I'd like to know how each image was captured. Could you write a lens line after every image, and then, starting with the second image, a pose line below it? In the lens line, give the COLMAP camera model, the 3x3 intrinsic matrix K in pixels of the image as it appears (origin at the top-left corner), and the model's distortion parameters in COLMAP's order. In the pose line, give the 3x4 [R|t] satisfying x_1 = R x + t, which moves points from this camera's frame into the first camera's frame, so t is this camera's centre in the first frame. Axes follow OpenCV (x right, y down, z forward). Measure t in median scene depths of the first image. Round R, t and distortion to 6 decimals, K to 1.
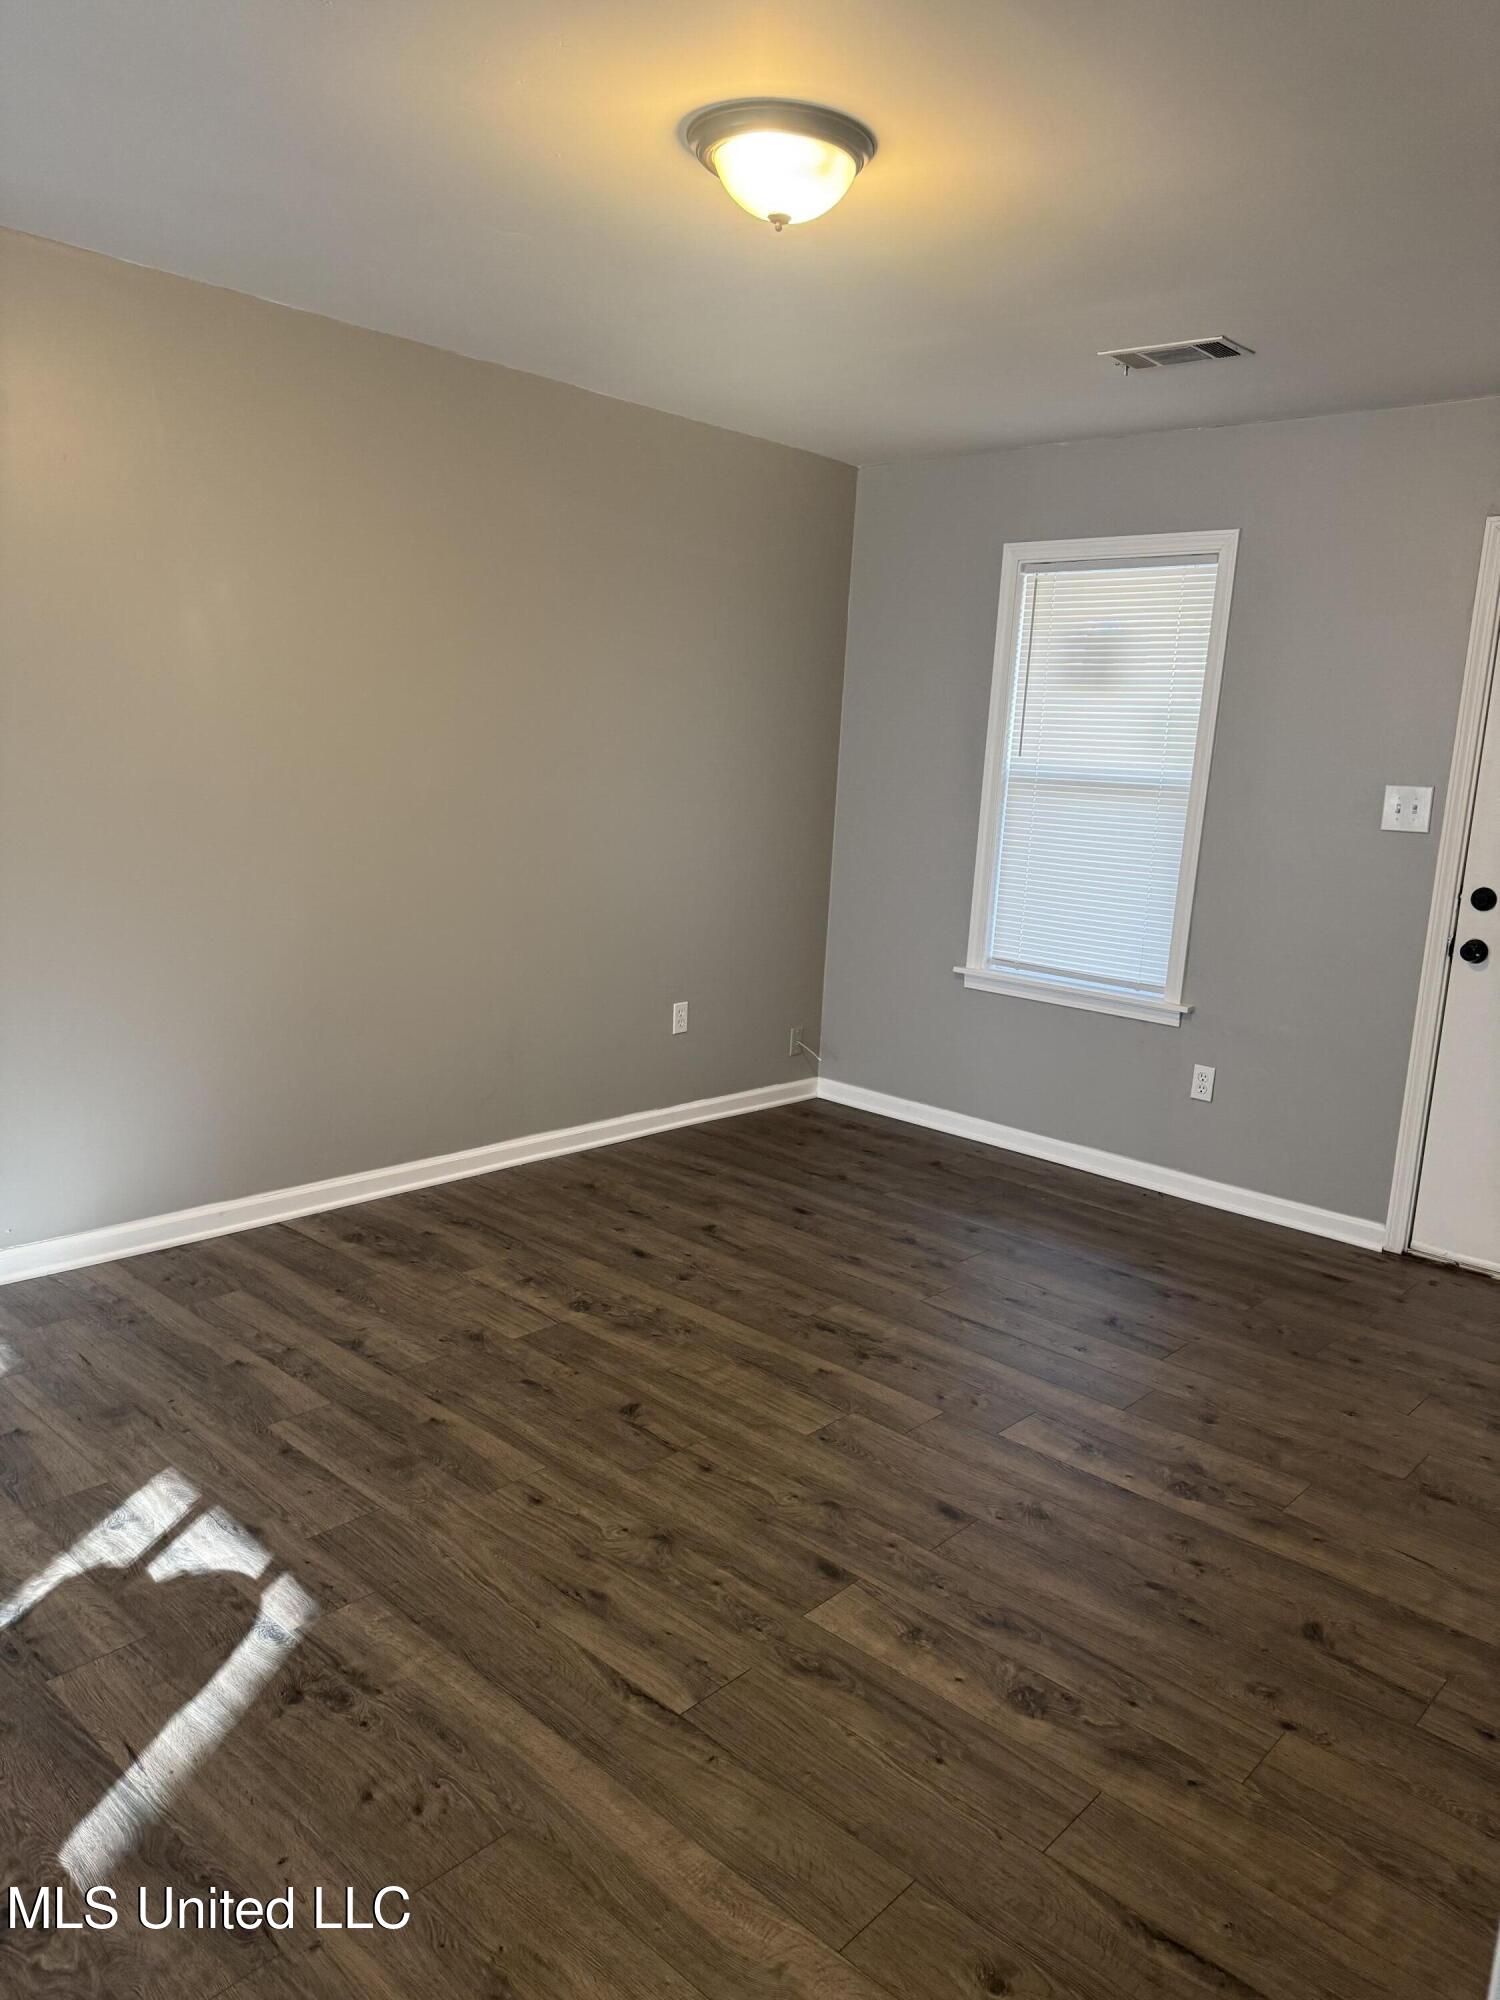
lens RADIAL K [[1402.5, 0, 750.4], [0, 1402.5, 1020.5], [0, 0, 1]] dist [0.083691, -0.113796]
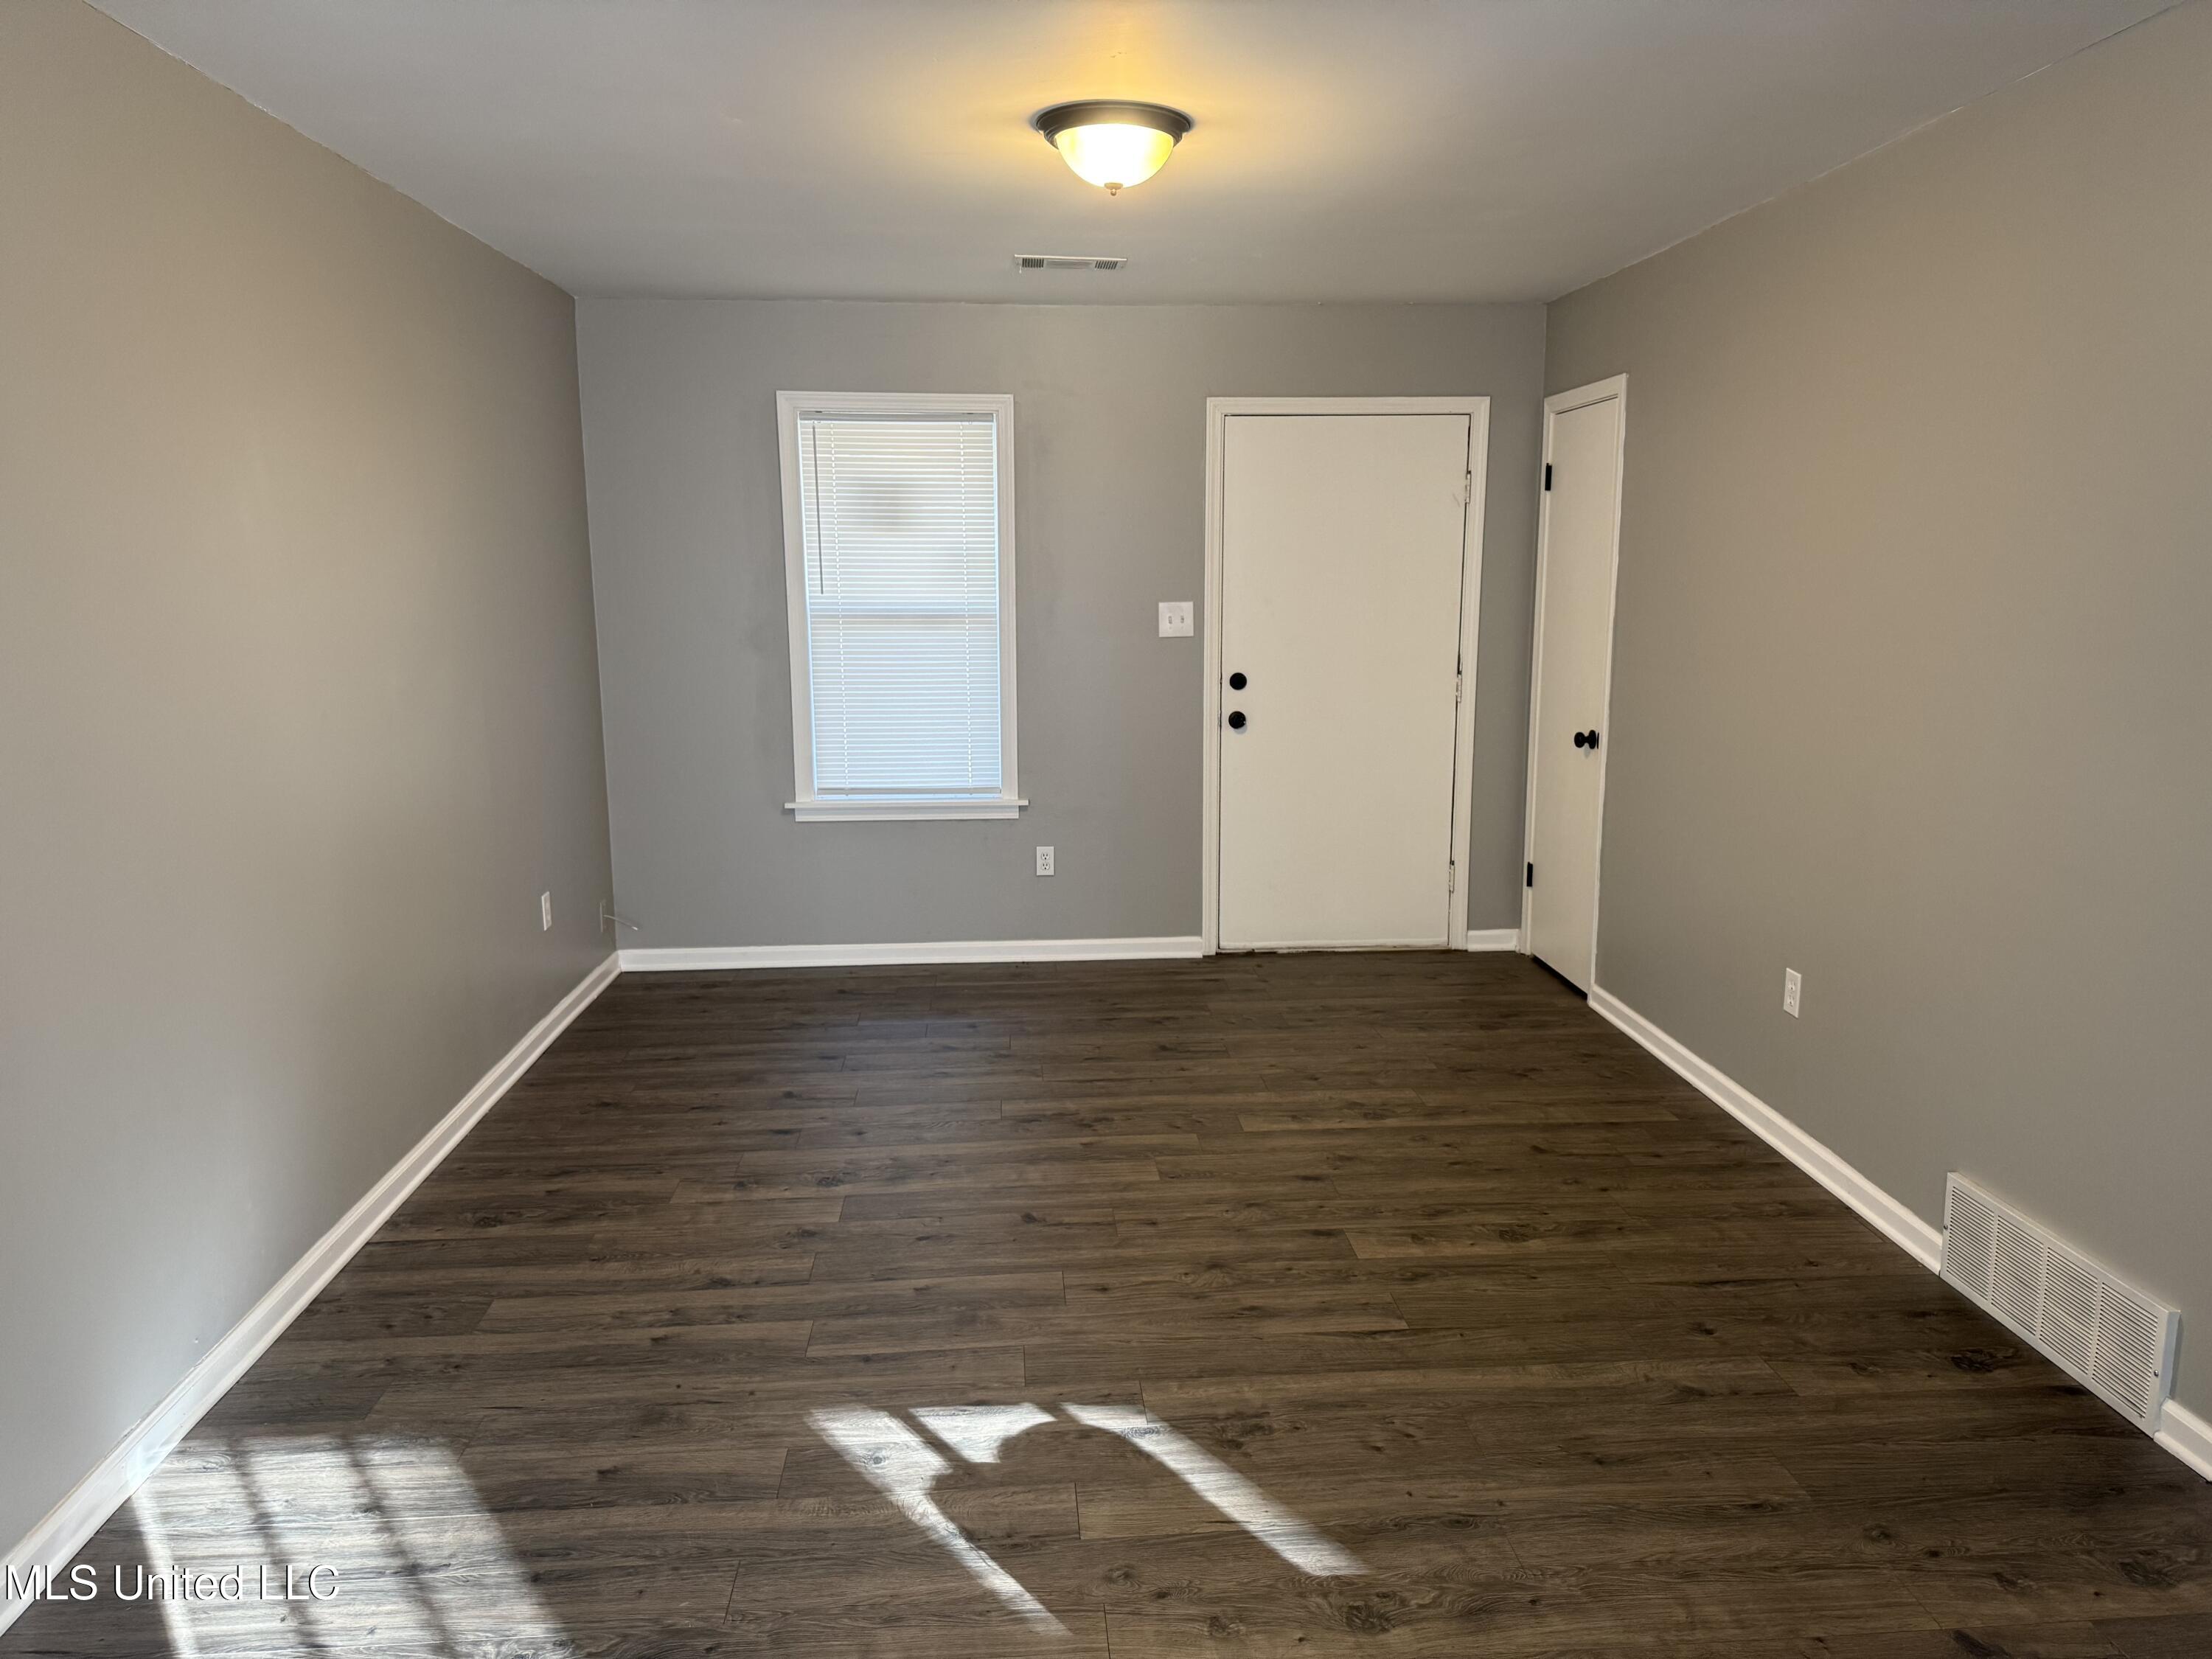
lens RADIAL K [[1545.3, 0, 1103.8], [0, 1545.3, 840.5], [0, 0, 1]] dist [0.130795, -0.217944]
pose [[0.684703, -0.185414, 0.704842, -0.634177], [0.185998, 0.979529, 0.076989, -0.072102], [-0.704688, 0.078385, 0.705174, 0.058781]]
